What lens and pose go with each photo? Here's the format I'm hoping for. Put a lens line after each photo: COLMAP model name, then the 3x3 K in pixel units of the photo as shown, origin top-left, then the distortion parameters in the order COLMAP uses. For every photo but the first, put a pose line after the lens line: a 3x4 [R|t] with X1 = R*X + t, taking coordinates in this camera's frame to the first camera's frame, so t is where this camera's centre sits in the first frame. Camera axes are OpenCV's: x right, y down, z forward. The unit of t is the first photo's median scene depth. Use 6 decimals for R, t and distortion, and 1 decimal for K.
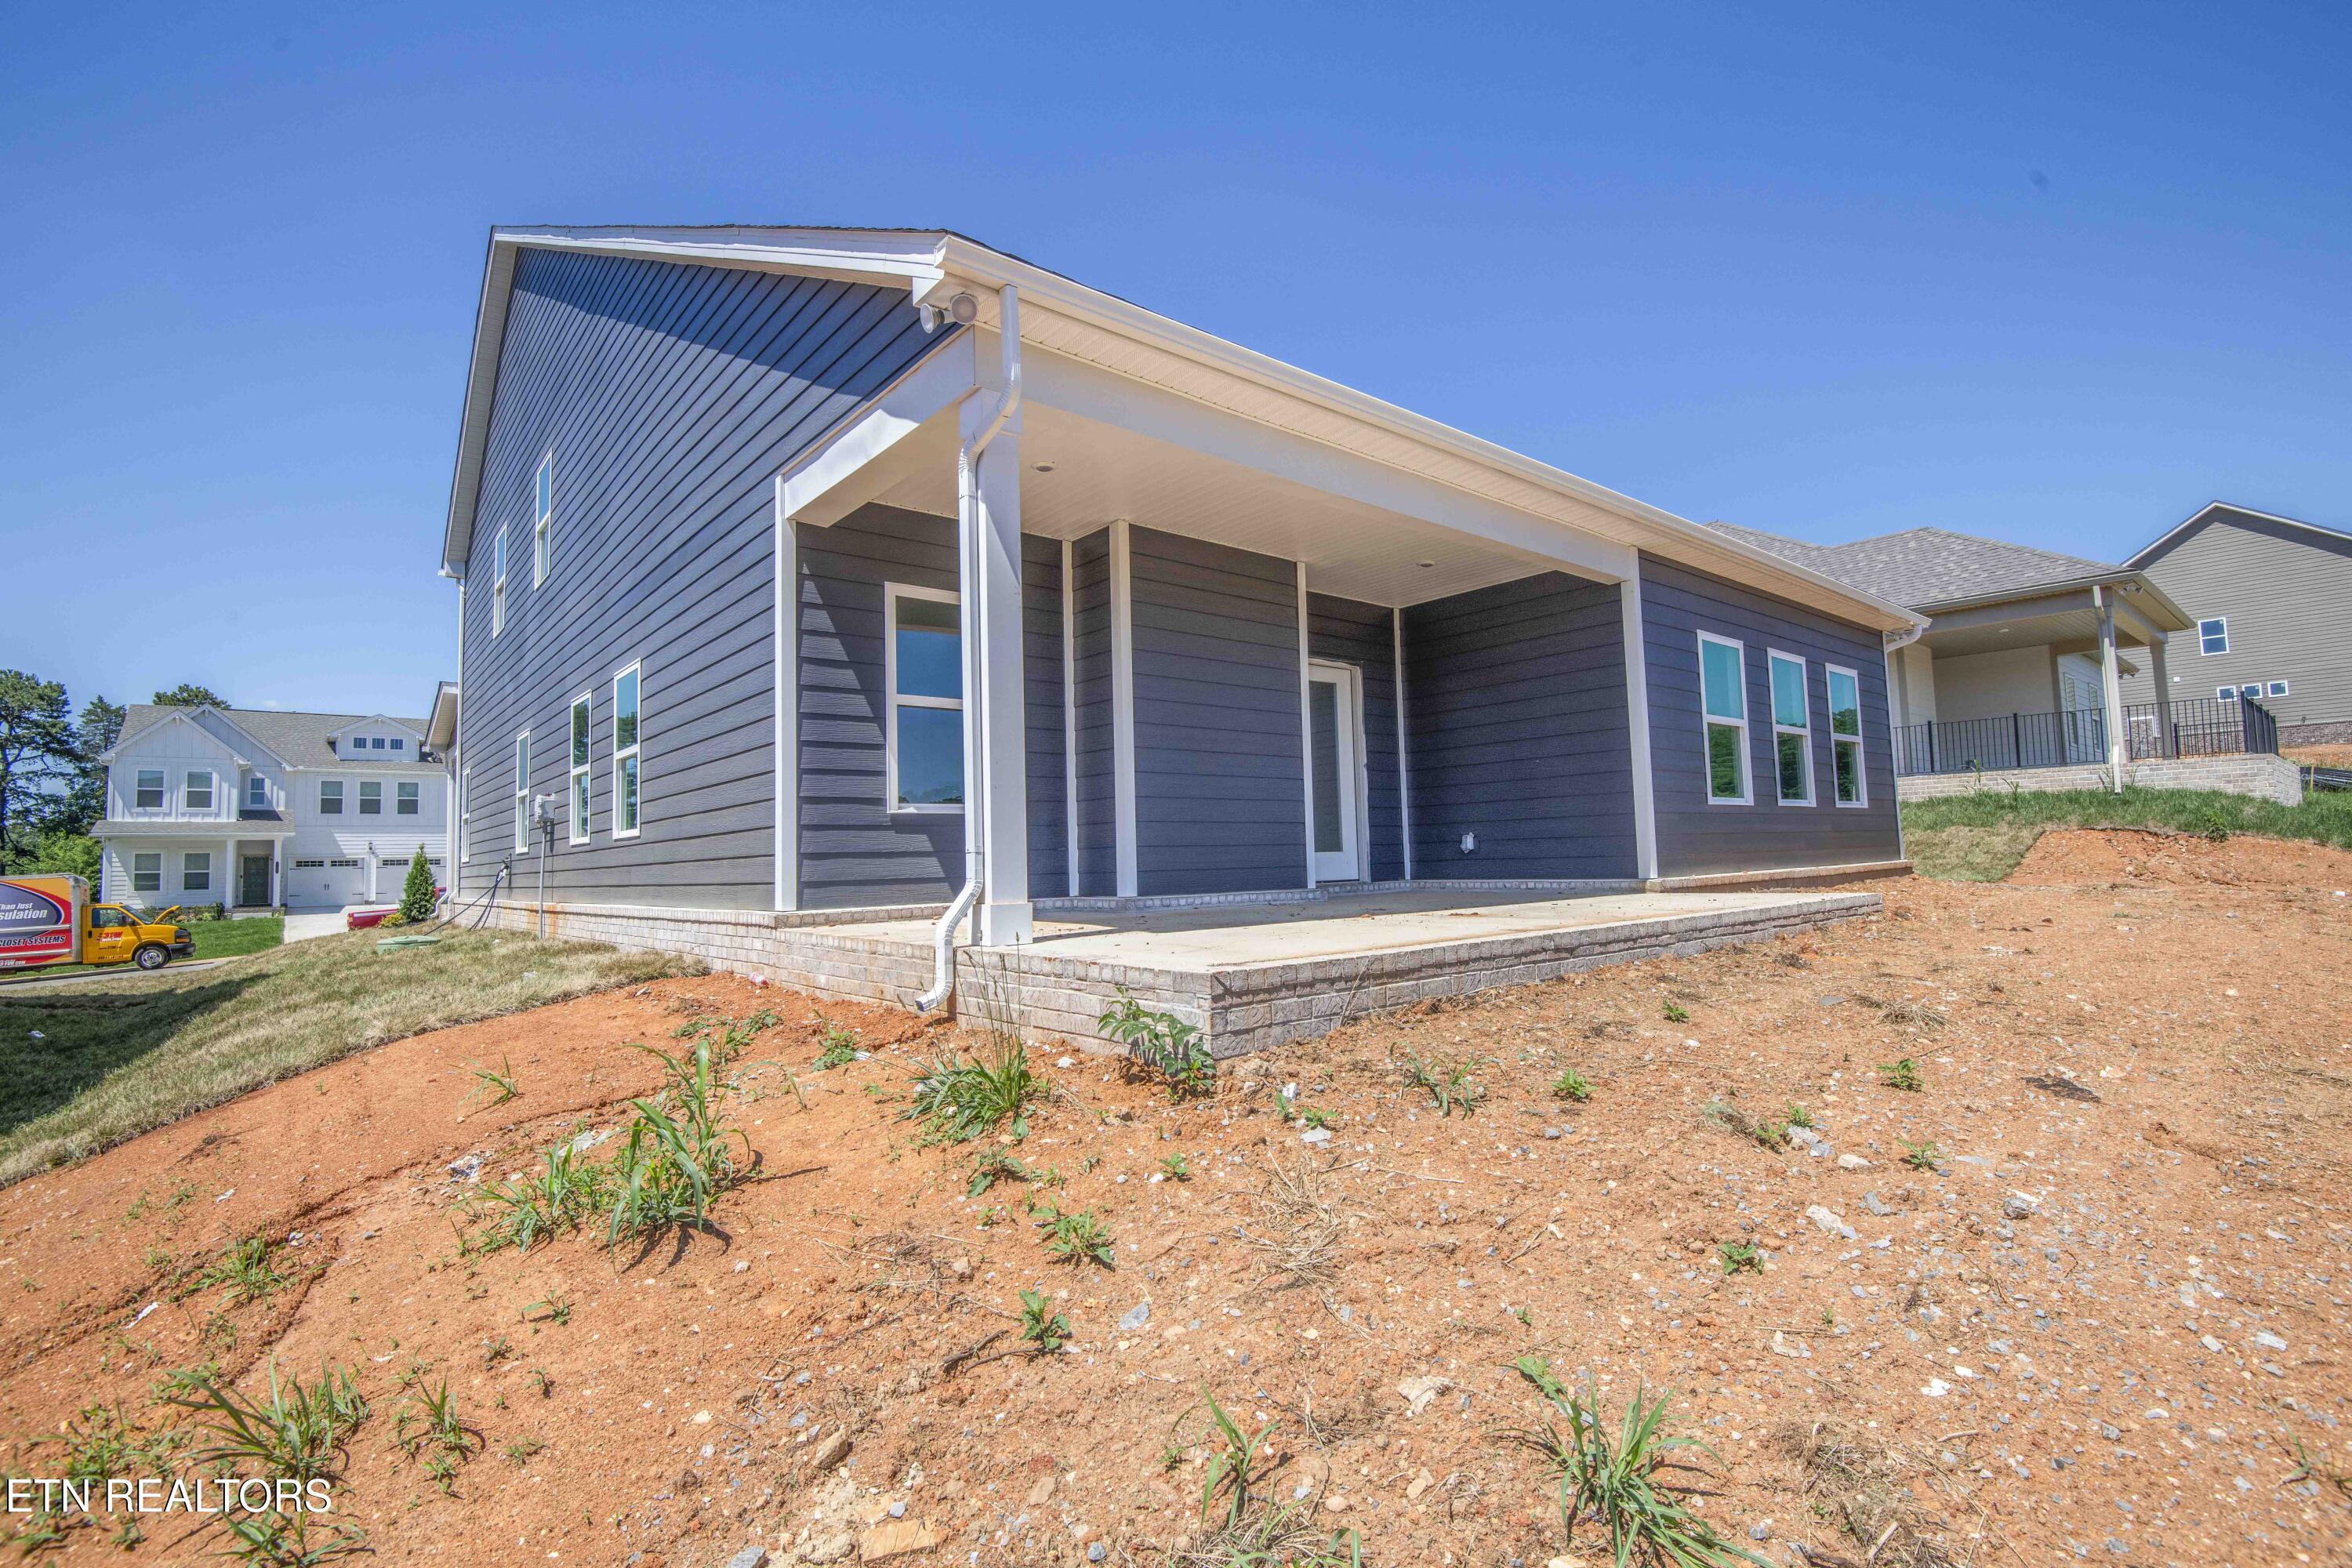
lens RADIAL K [[1088.0, 0, 1186.1], [0, 1088.0, 781.4], [0, 0, 1]] dist [-0.000271, -0.028210]
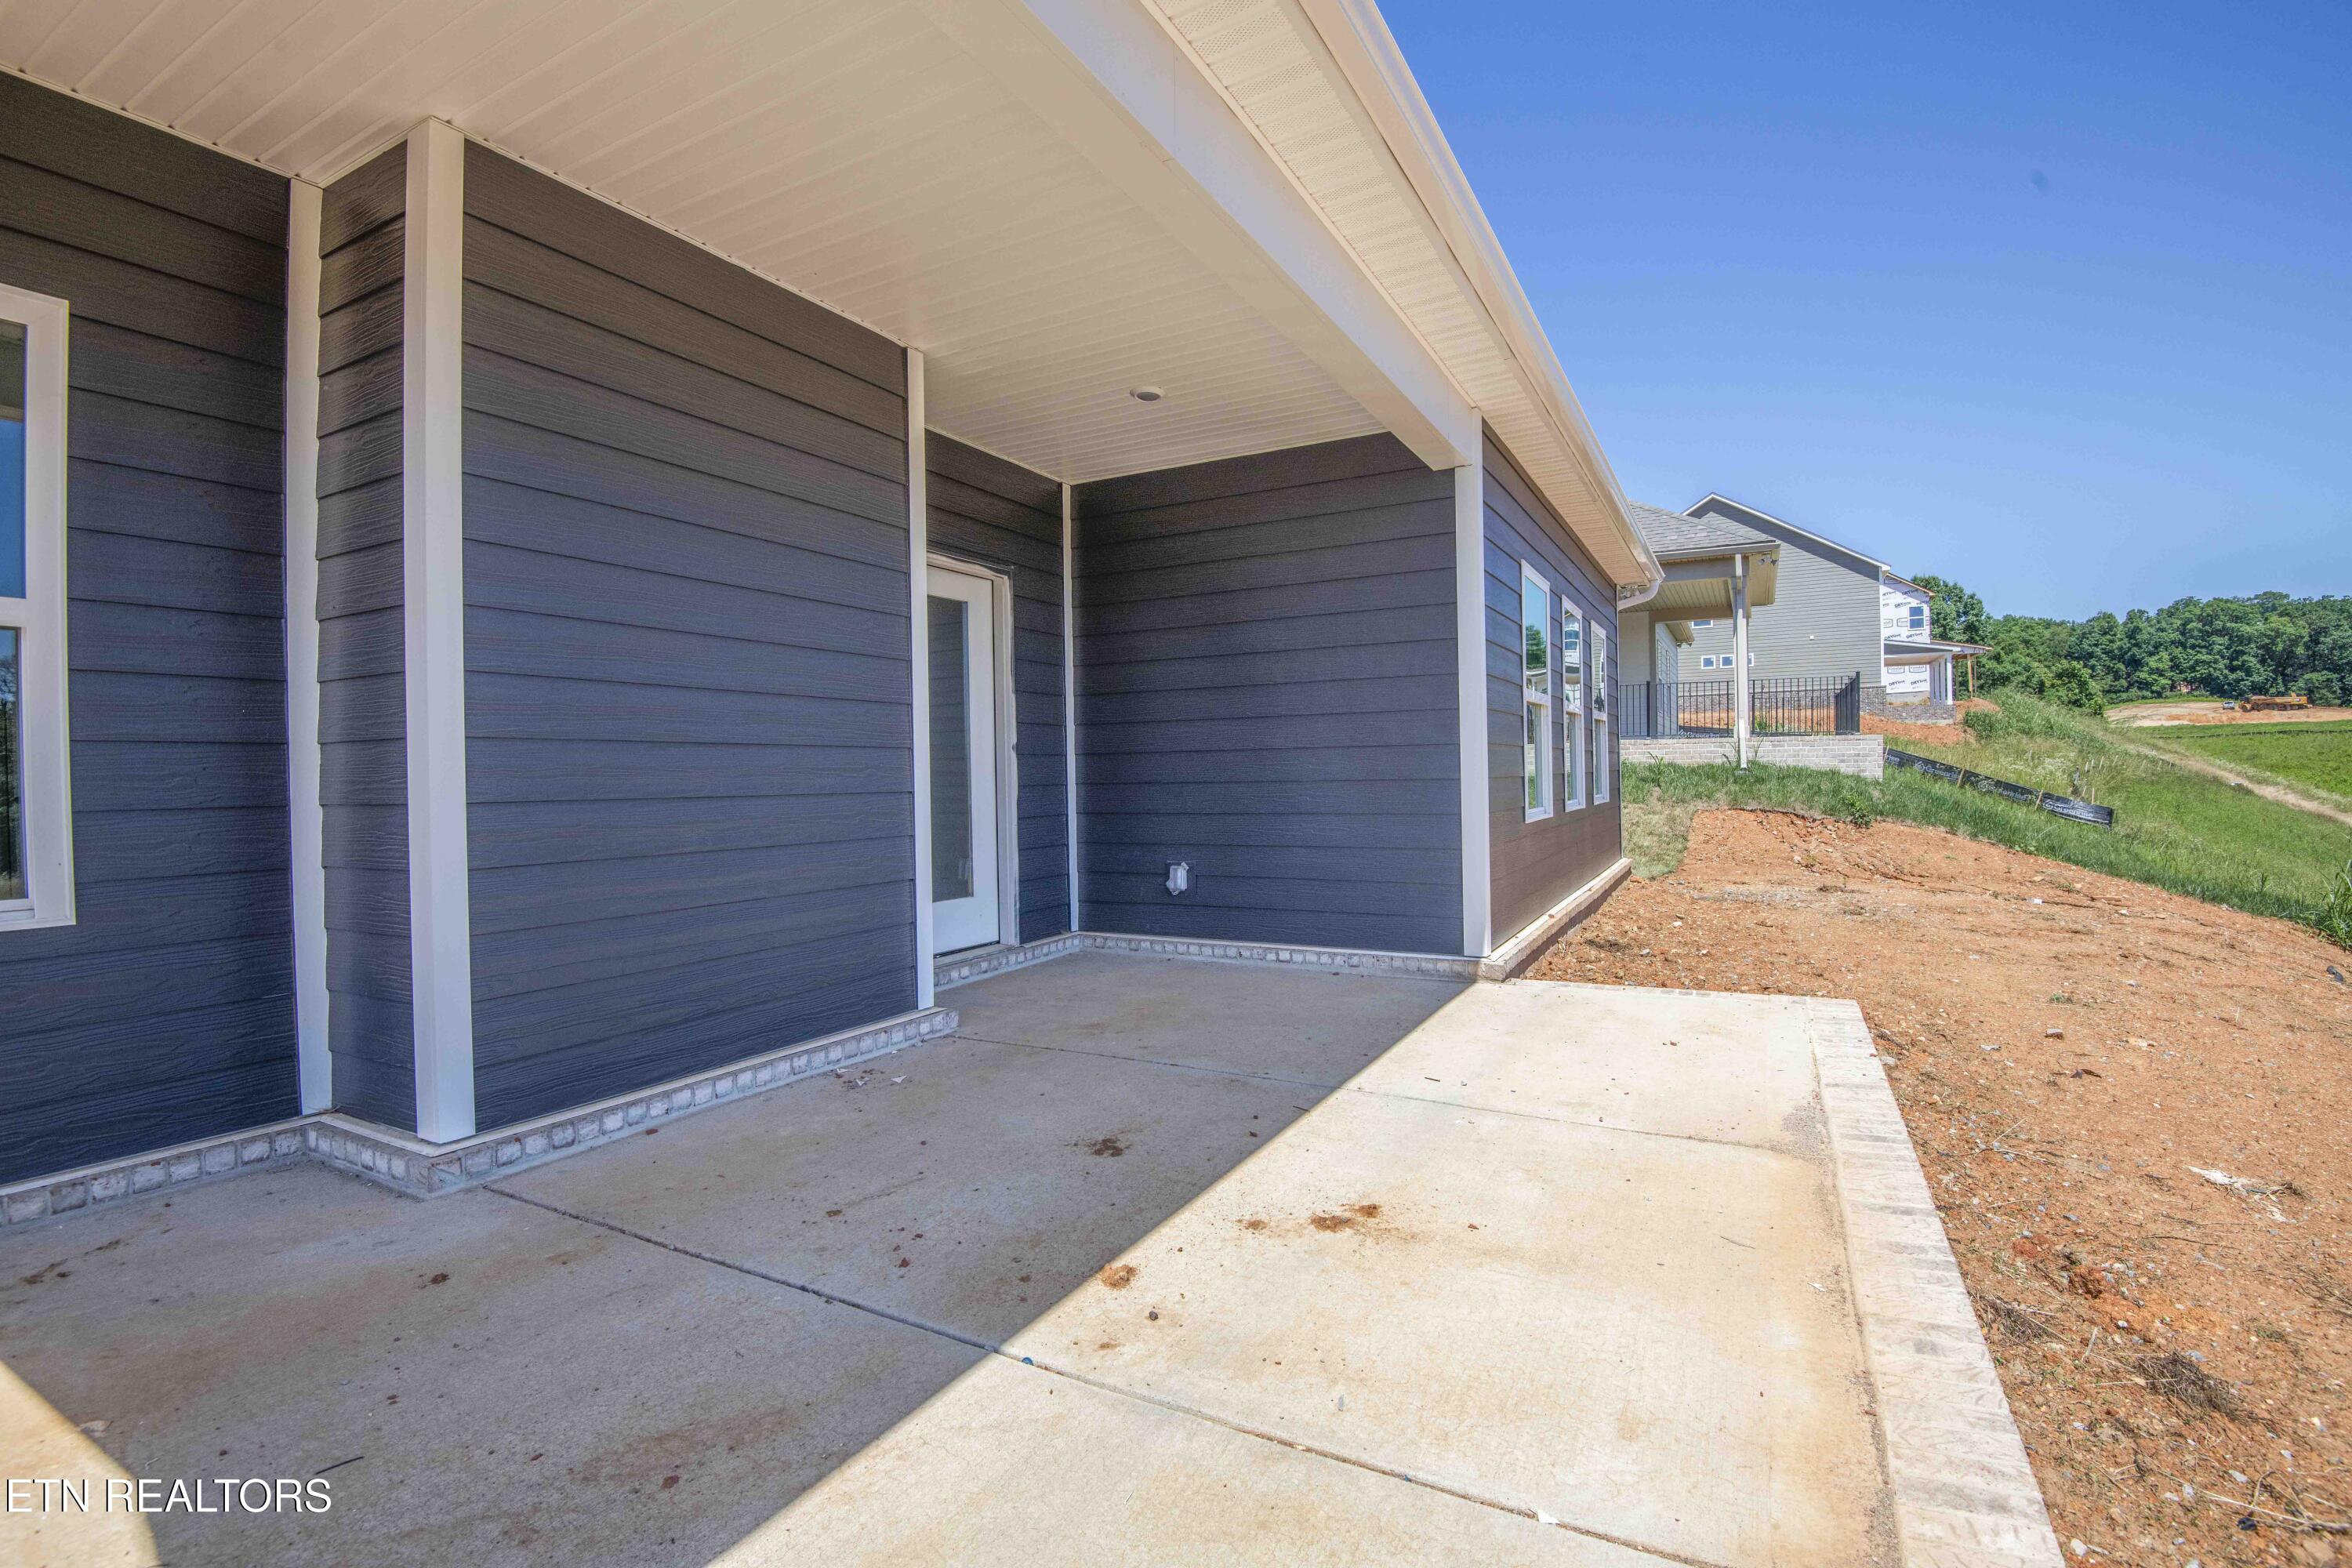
lens RADIAL K [[1088.0, 0, 1186.1], [0, 1088.0, 781.4], [0, 0, 1]] dist [-0.000271, -0.028210]
pose [[0.928148, 0.009720, 0.372085, 0.032079], [-0.036616, 0.997194, 0.065287, -0.037451], [-0.370407, -0.074220, 0.925900, 0.416564]]
